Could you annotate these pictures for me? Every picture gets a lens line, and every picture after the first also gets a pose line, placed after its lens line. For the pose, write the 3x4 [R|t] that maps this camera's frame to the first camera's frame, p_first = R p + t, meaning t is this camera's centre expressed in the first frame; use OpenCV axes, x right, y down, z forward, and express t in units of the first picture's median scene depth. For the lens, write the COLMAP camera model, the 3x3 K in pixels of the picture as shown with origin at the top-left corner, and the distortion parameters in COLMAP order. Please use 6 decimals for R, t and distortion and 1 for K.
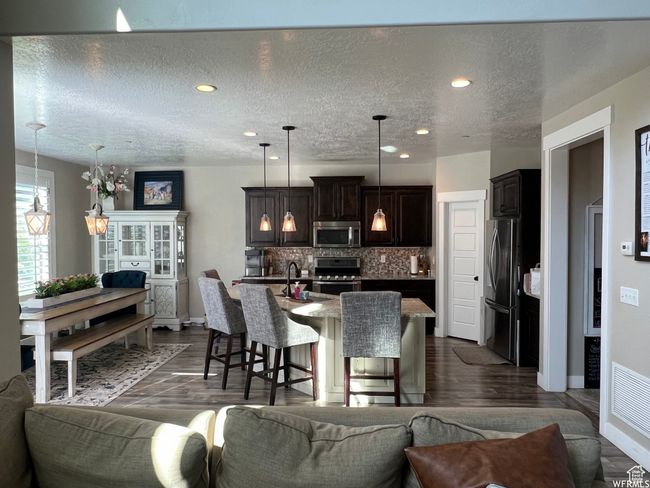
lens RADIAL K [[463.7, 0, 324.0], [0, 463.7, 248.2], [0, 0, 1]] dist [-0.006920, -0.006574]
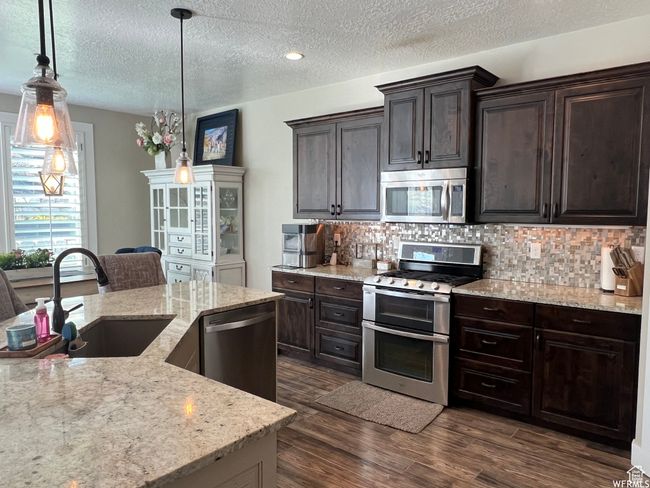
lens RADIAL K [[463.7, 0, 325.3], [0, 463.7, 249.5], [0, 0, 1]] dist [-0.006920, -0.006574]
pose [[0.804741, 0.055628, -0.591014, 0.235189], [-0.022250, 0.997727, 0.063613, -0.002163], [0.593209, -0.038042, 0.804149, 0.520762]]
